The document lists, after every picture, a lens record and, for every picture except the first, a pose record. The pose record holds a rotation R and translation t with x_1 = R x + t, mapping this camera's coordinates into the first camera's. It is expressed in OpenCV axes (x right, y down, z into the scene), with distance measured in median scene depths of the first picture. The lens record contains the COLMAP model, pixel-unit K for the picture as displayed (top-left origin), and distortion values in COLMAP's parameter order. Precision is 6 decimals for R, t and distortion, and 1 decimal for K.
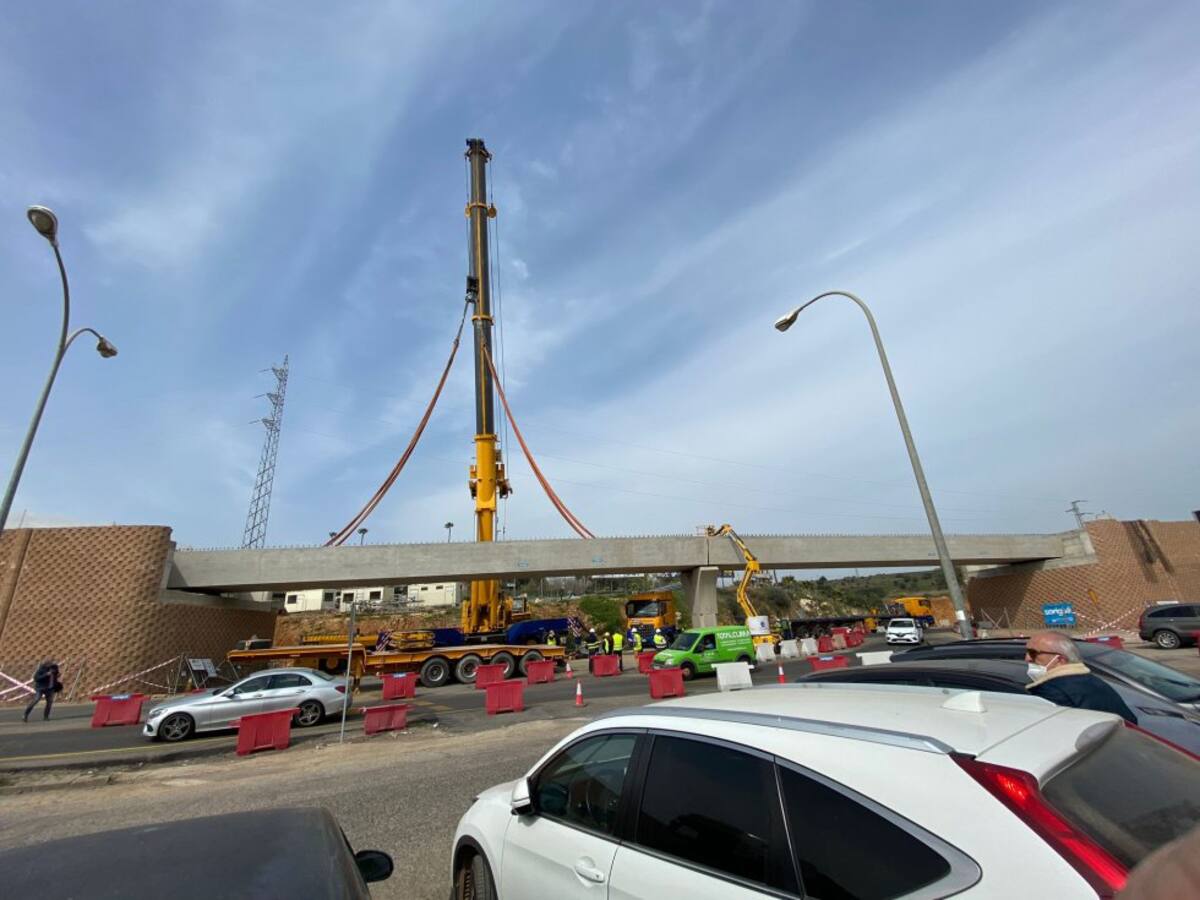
lens RADIAL K [[504.8, 0, 606.6], [0, 504.8, 440.3], [0, 0, 1]] dist [0.008630, -0.005026]
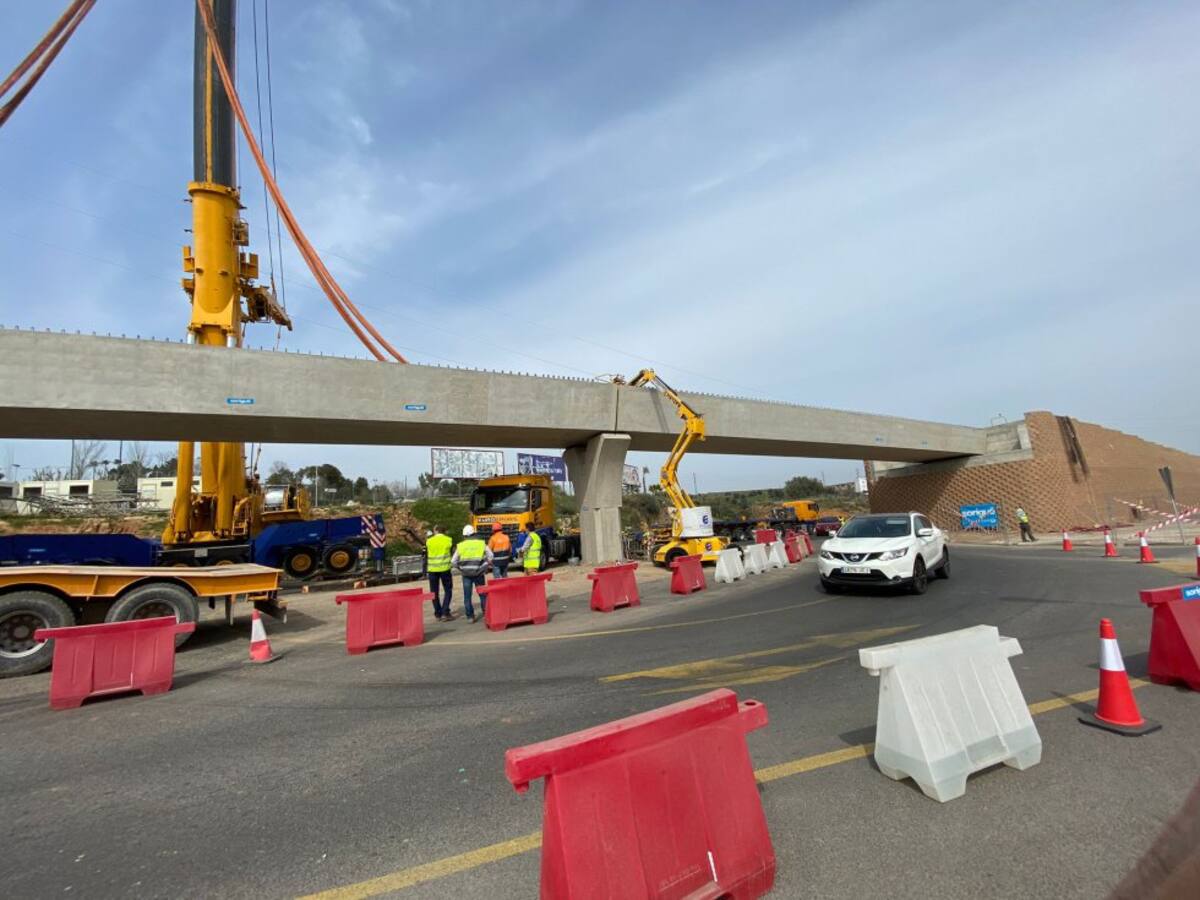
lens RADIAL K [[504.8, 0, 604.5], [0, 504.8, 452.1], [0, 0, 1]] dist [0.008630, -0.005026]
pose [[0.958866, 0.040498, 0.280954, 0.016956], [-0.091073, 0.981336, 0.169368, 0.145316], [-0.268852, -0.187989, 0.944658, 0.364553]]
